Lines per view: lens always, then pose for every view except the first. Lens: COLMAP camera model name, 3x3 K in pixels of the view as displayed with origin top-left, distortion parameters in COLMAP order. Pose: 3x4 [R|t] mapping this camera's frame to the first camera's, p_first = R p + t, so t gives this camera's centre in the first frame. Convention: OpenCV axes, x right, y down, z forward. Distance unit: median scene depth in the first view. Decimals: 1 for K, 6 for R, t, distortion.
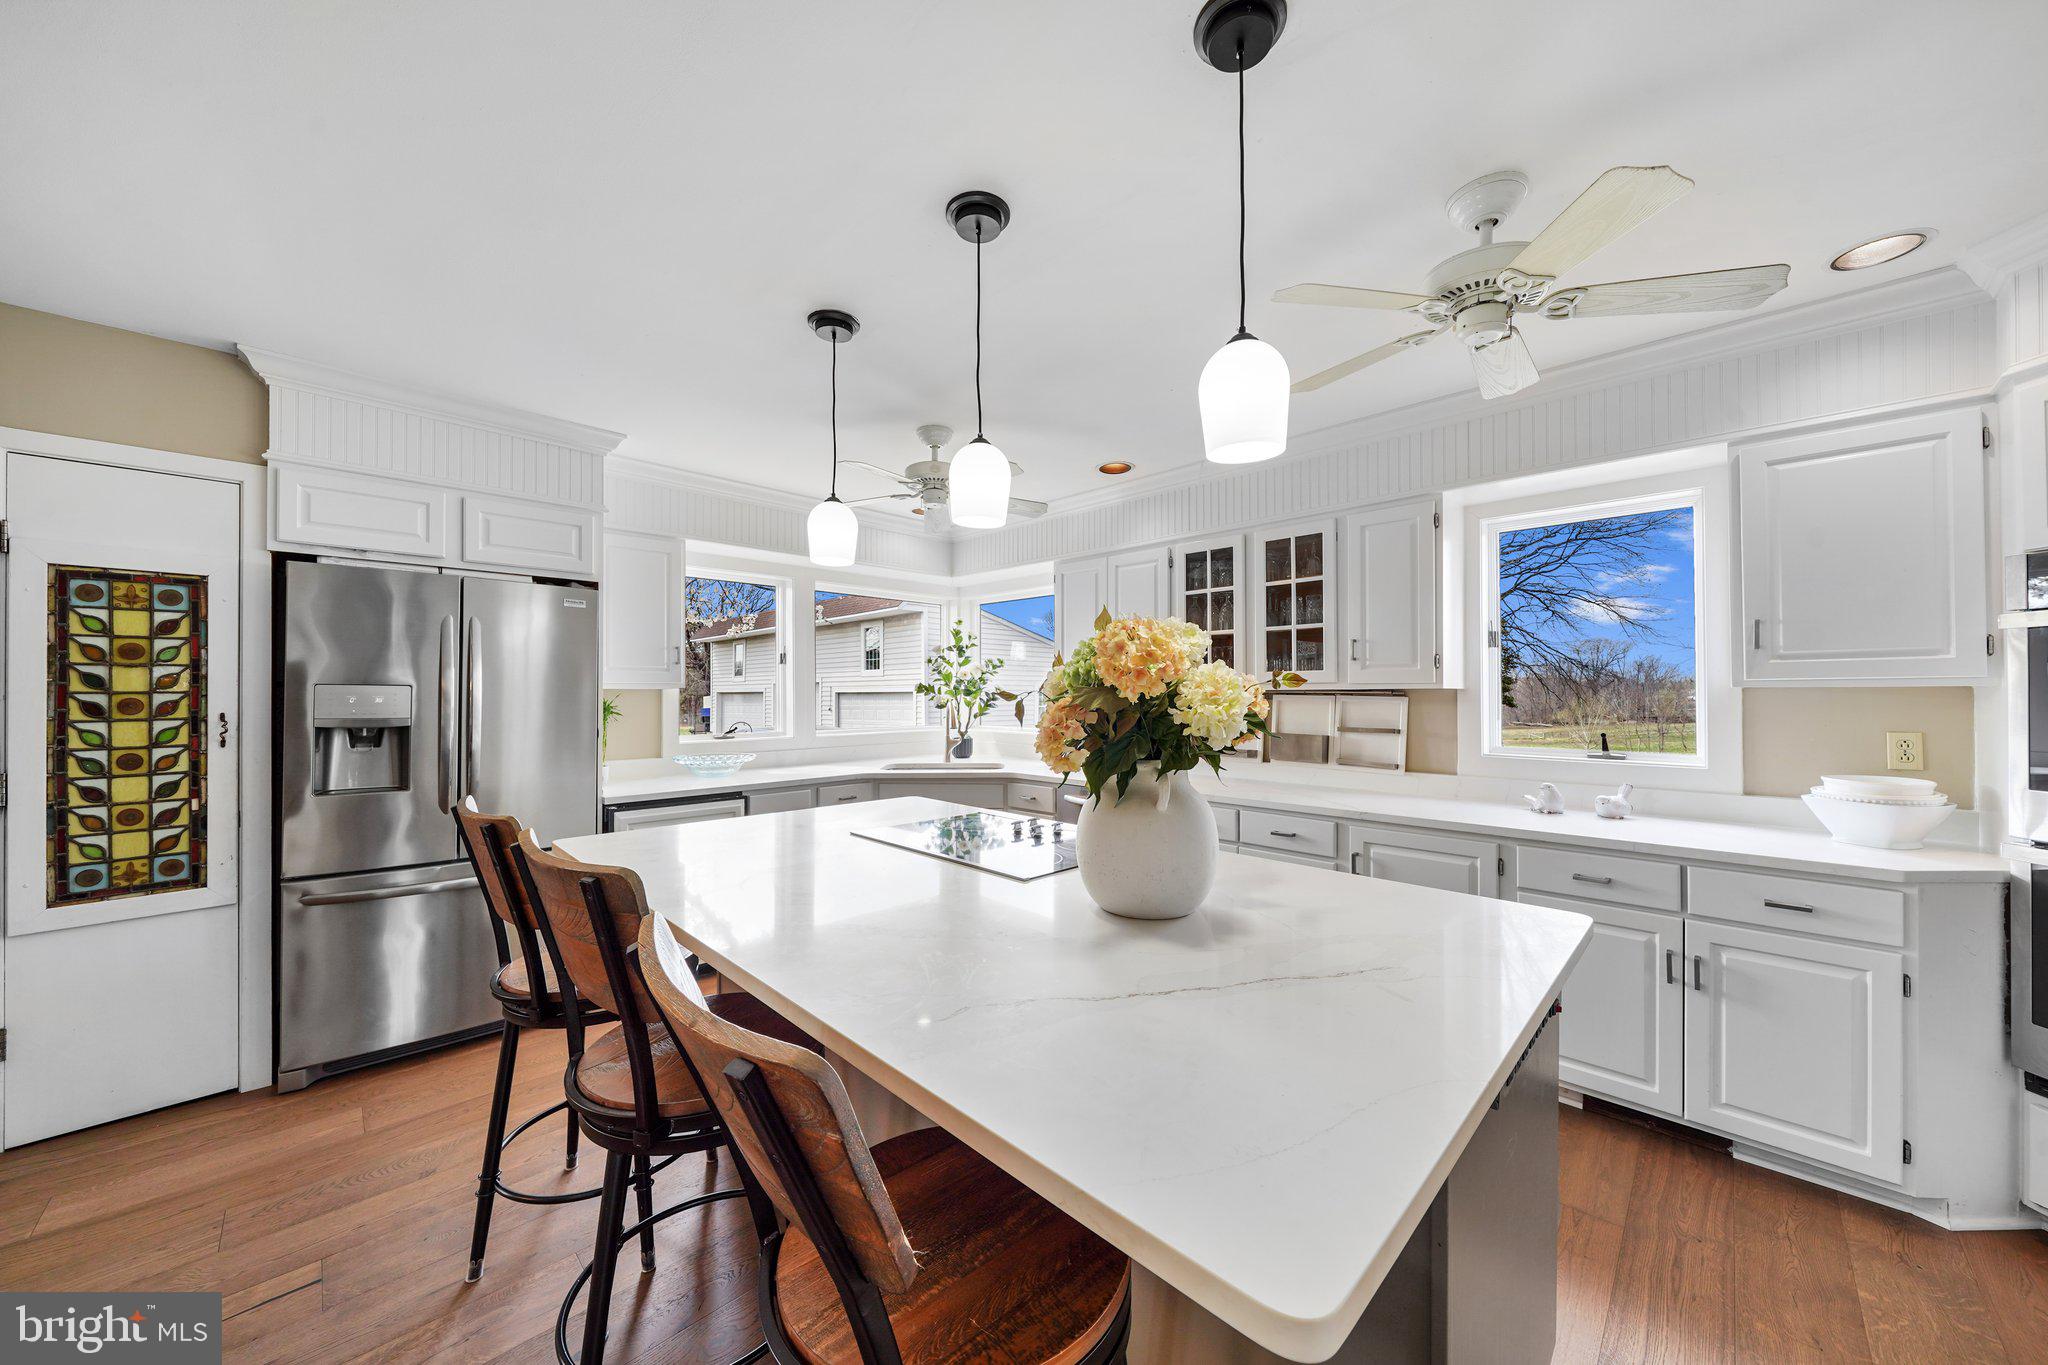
lens RADIAL K [[703.8, 0, 1026.0], [0, 703.8, 690.2], [0, 0, 1]] dist [-0.002185, -0.000136]
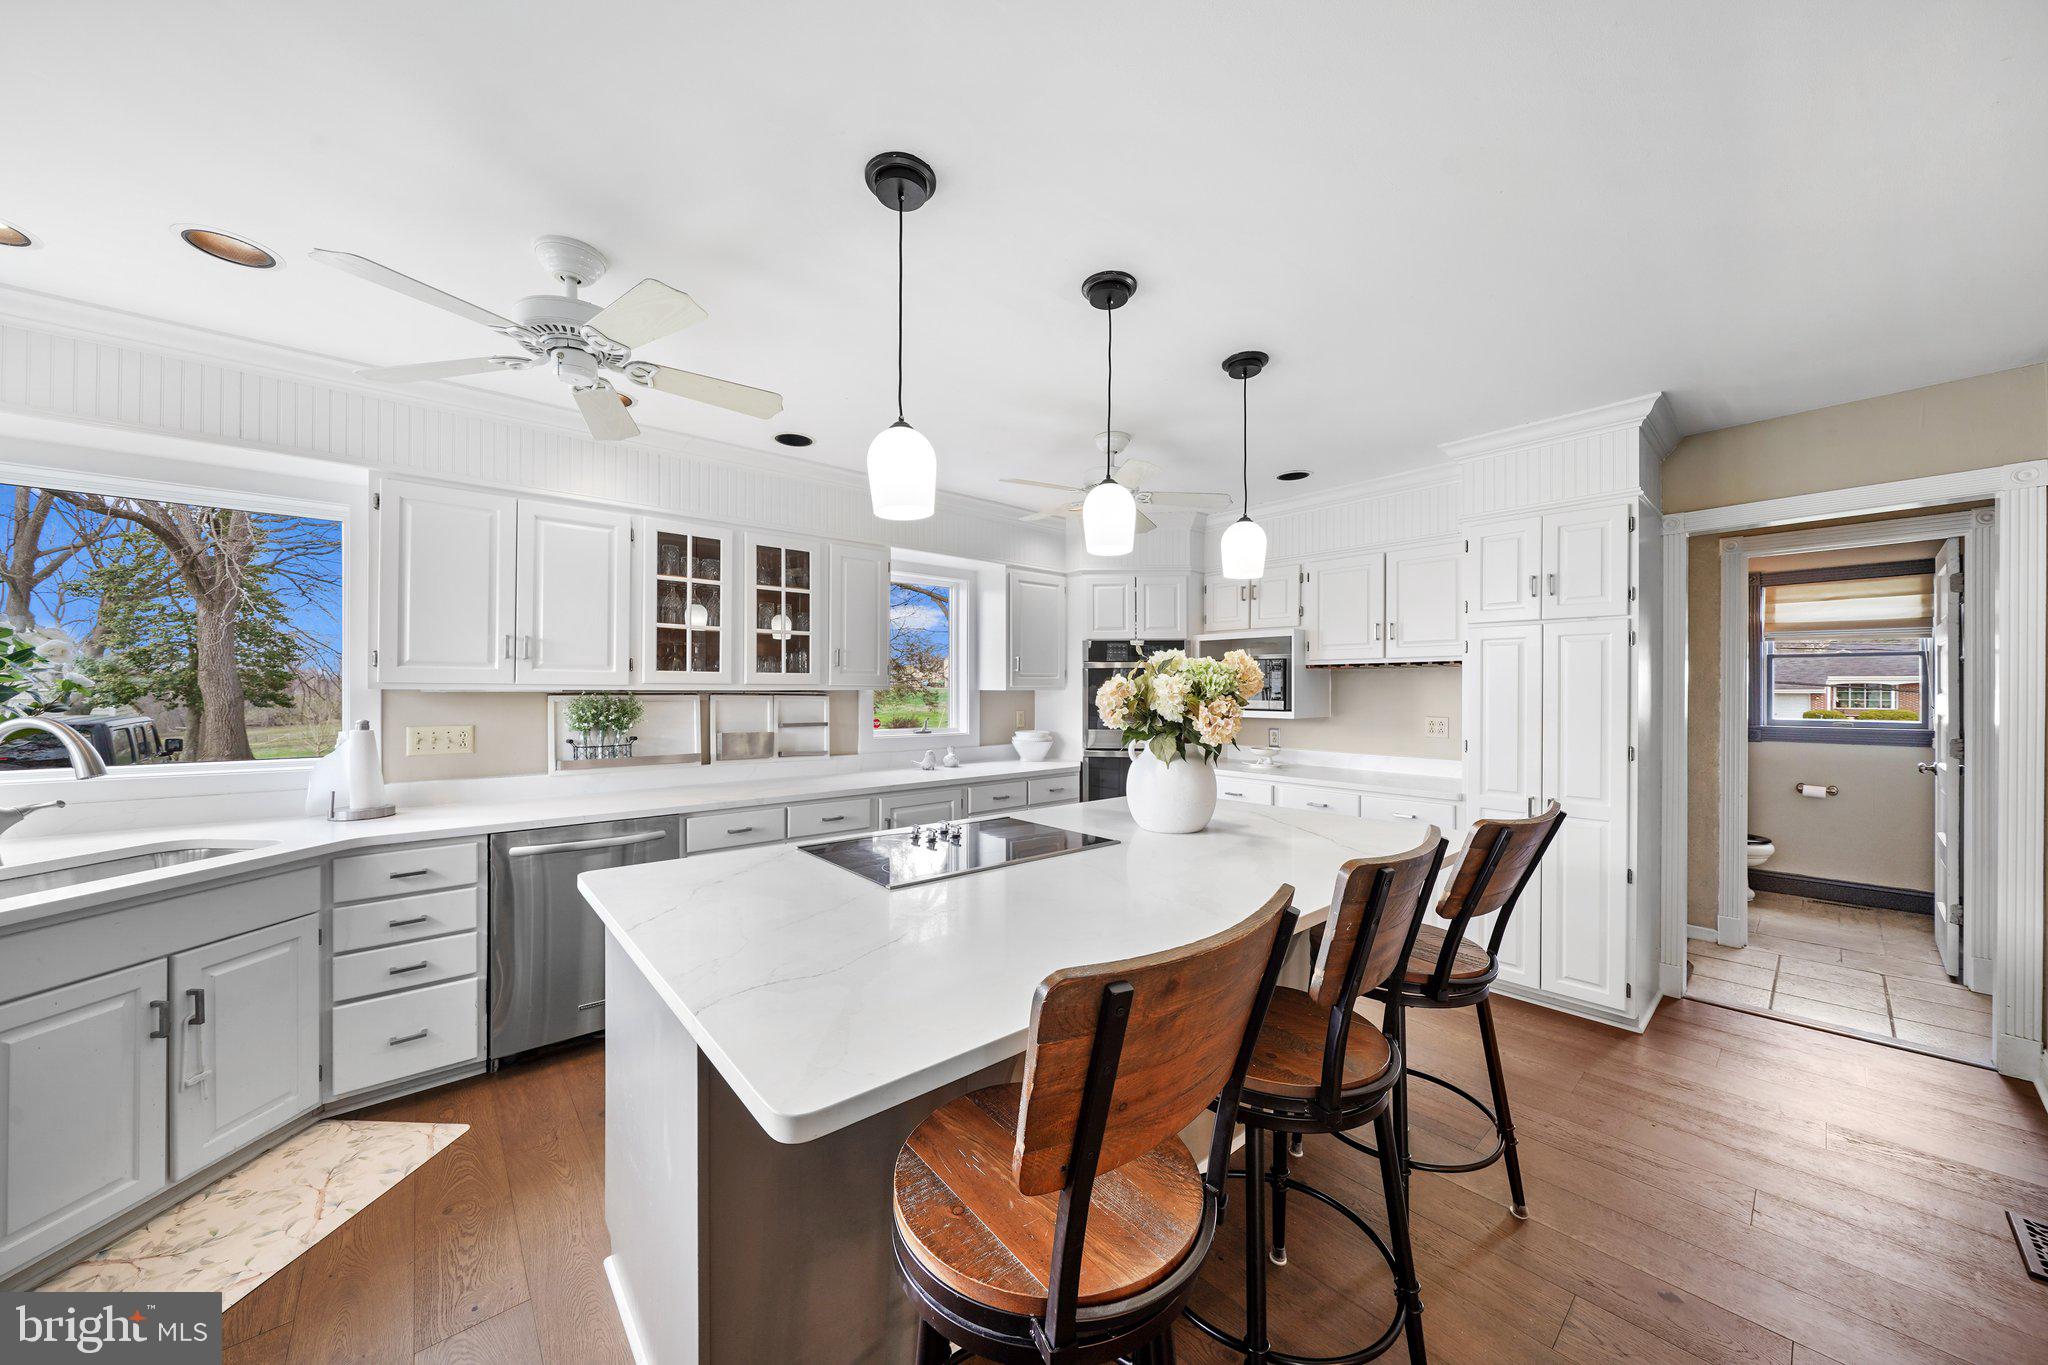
lens RADIAL K [[703.8, 0, 1026.0], [0, 703.8, 690.2], [0, 0, 1]] dist [-0.002185, -0.000136]
pose [[0.075509, 0.005806, 0.997128, -0.666398], [0.001559, 0.999981, -0.005941, 0.006491], [-0.997144, 0.002003, 0.075498, 0.551299]]
